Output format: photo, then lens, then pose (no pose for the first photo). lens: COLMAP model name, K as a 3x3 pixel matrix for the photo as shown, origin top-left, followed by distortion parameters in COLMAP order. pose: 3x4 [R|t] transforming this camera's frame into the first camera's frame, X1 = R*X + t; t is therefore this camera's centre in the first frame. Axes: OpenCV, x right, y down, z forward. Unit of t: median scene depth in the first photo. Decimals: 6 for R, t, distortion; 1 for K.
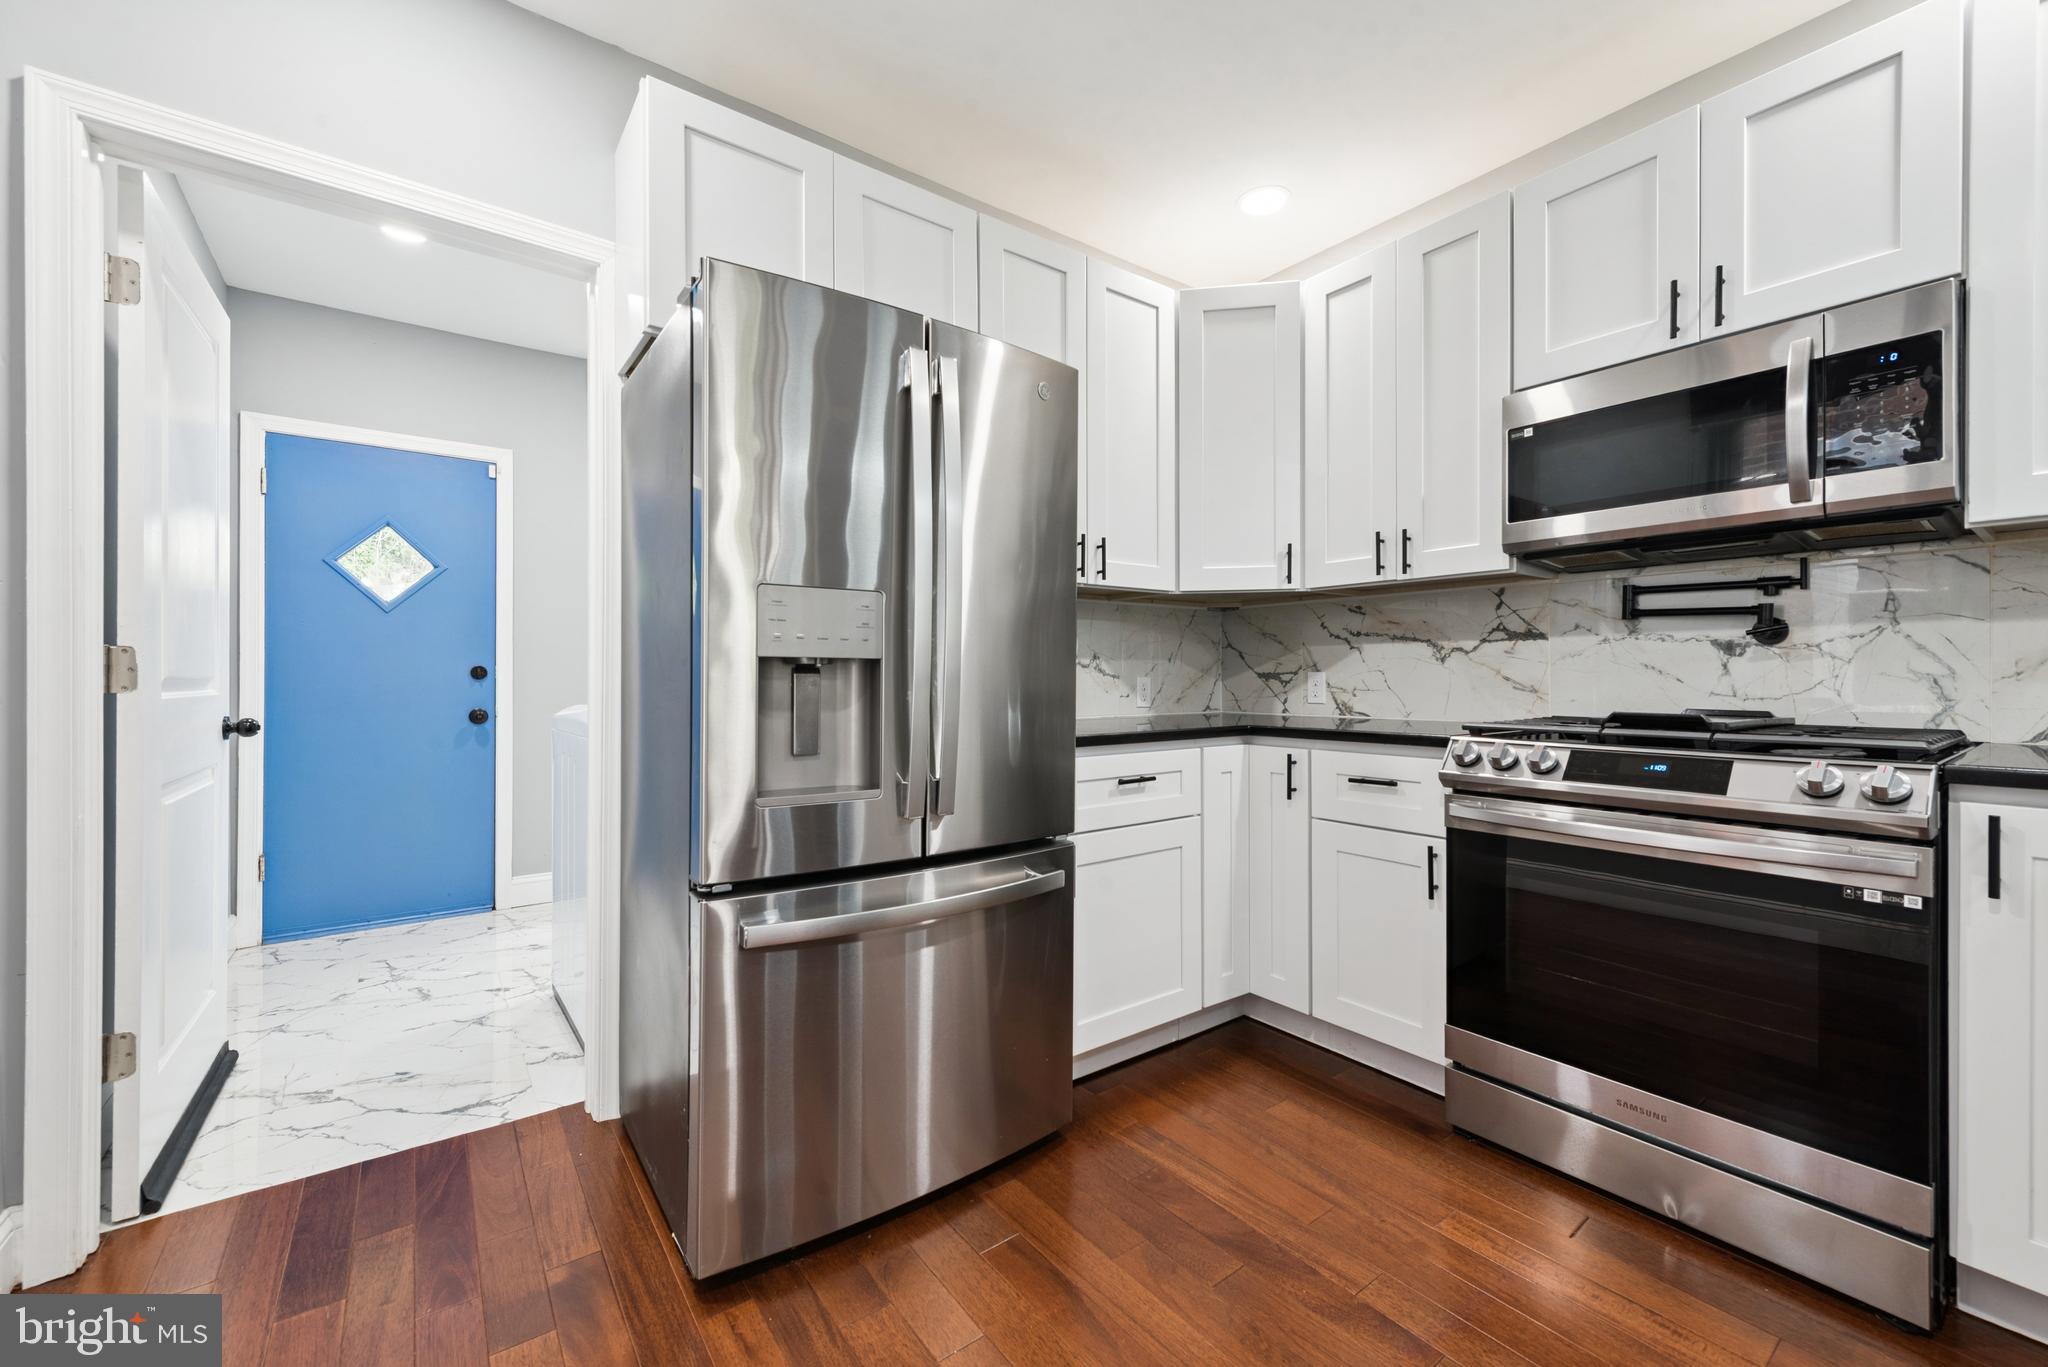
lens RADIAL K [[807.3, 0, 1010.6], [0, 807.3, 678.6], [0, 0, 1]] dist [-0.002490, -0.001356]
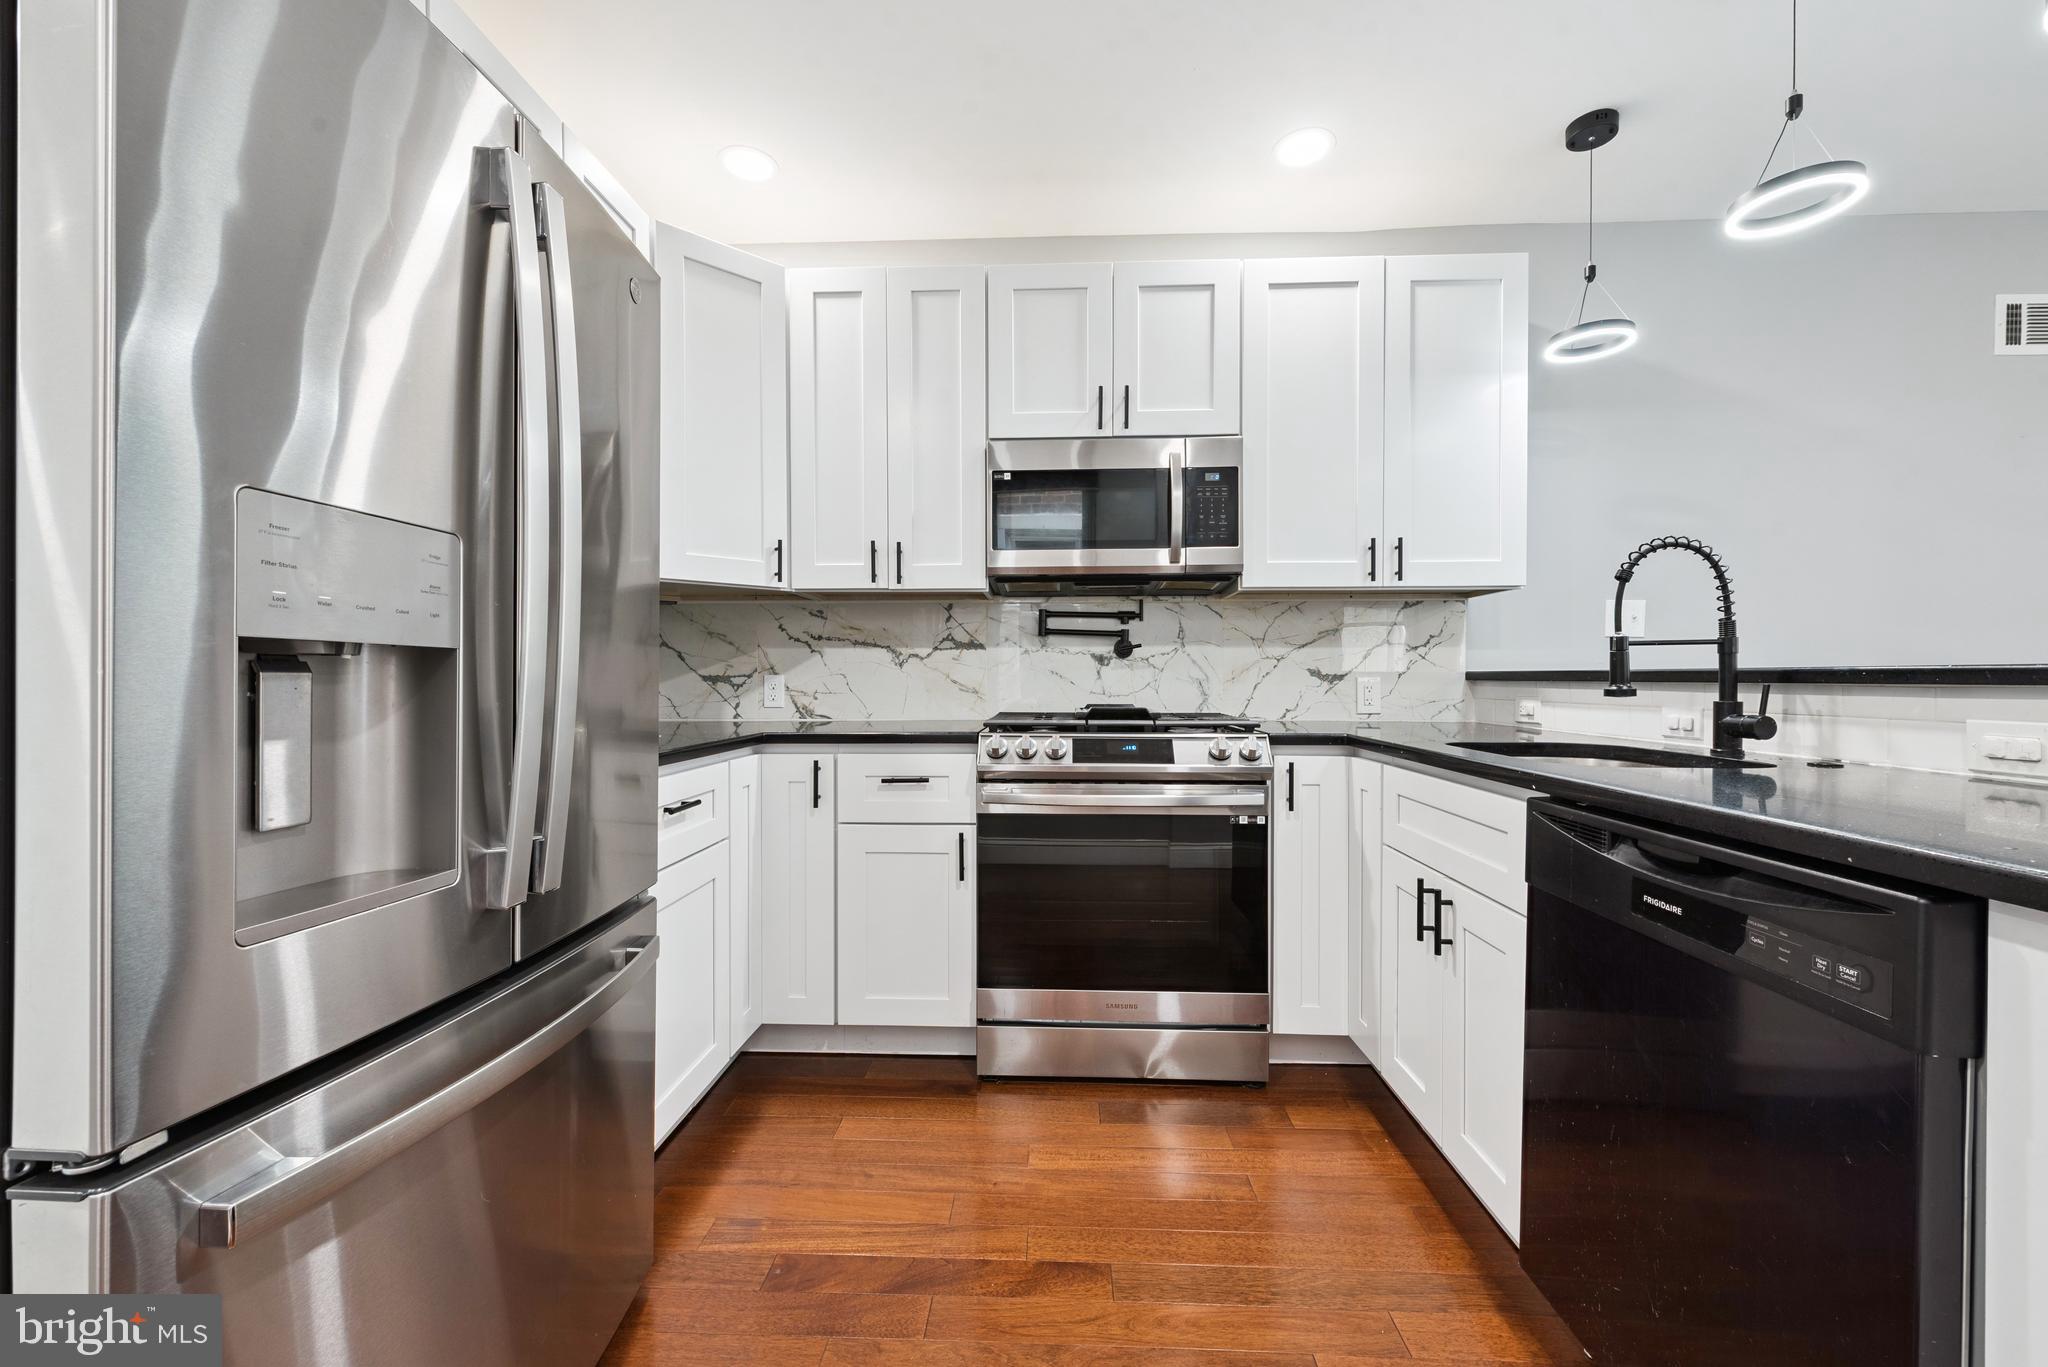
lens RADIAL K [[807.3, 0, 1026.8], [0, 807.3, 683.1], [0, 0, 1]] dist [-0.002490, -0.001356]
pose [[0.621108, -0.002033, 0.783722, -0.282990], [0.000596, 0.999998, 0.002122, -0.000446], [-0.783725, -0.000851, 0.621108, 0.234893]]
